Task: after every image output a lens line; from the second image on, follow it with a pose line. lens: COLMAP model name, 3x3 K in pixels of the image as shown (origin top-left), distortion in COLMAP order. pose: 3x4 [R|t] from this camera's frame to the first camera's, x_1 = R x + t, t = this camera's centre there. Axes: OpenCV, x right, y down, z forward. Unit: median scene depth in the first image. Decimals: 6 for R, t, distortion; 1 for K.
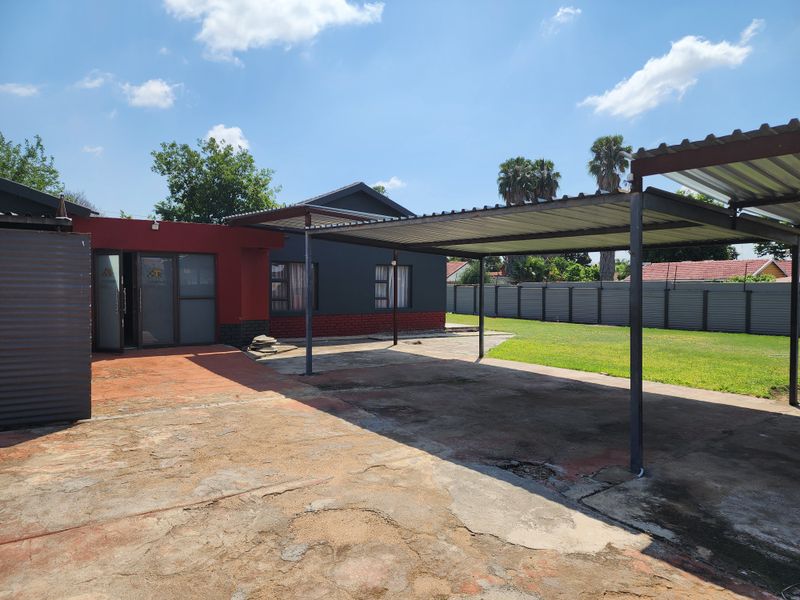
lens RADIAL K [[542.3, 0, 396.5], [0, 542.3, 295.6], [0, 0, 1]] dist [0.082441, -0.075930]
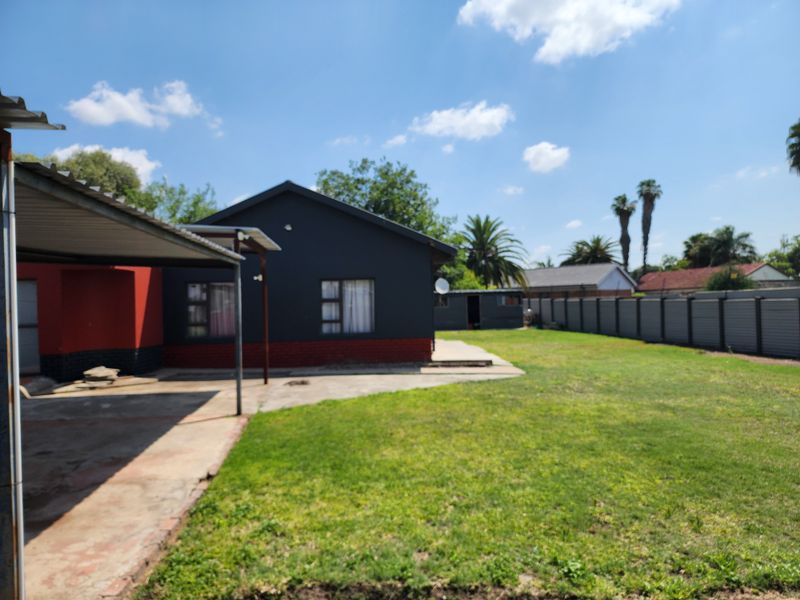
lens RADIAL K [[537.9, 0, 400.0], [0, 537.9, 300.0], [0, 0, 1]] dist [0.030948, -0.003986]
pose [[0.839318, -0.024451, -0.543090, 0.358644], [0.015031, 0.999650, -0.021777, -0.005886], [0.543432, 0.010115, 0.839392, 0.284009]]
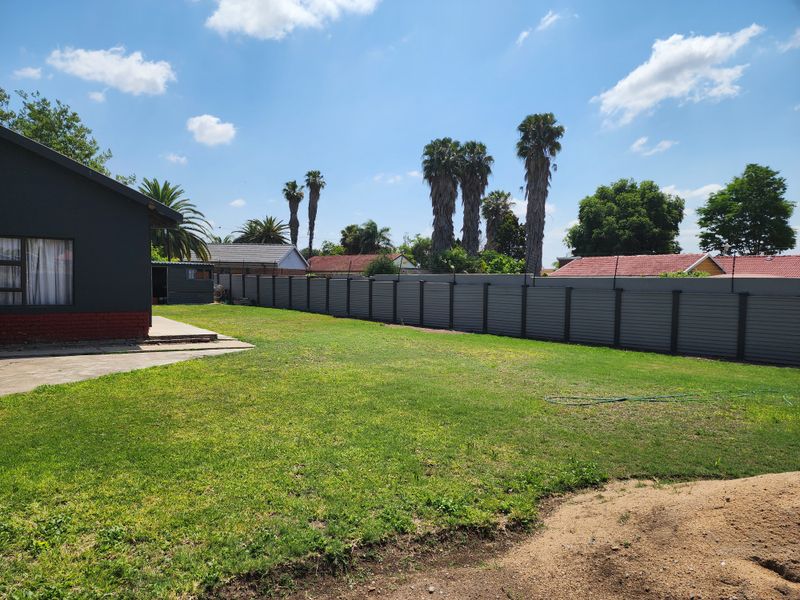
lens RADIAL K [[531.9, 0, 382.1], [0, 531.9, 299.7], [0, 0, 1]] dist [0.099017, -0.094784]
pose [[0.999827, 0.017467, 0.006406, 0.293253], [-0.017591, 0.999649, 0.019805, -0.002704], [-0.006058, -0.019915, 0.999783, 0.266511]]
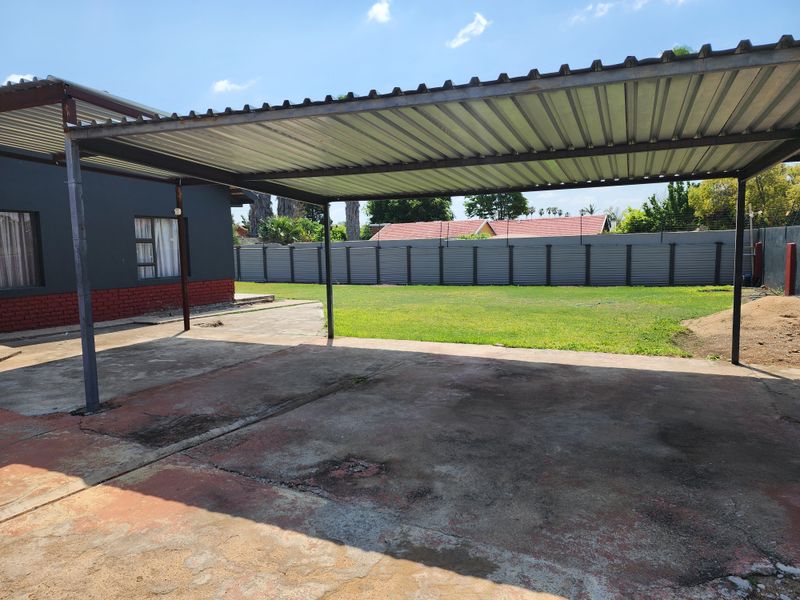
lens RADIAL K [[542.3, 0, 396.5], [0, 542.3, 295.6], [0, 0, 1]] dist [0.082441, -0.075930]
pose [[0.881081, -0.062861, 0.468769, -0.057502], [0.030851, 0.996656, 0.075663, 0.000837], [-0.471958, -0.052204, 0.880074, 0.154844]]
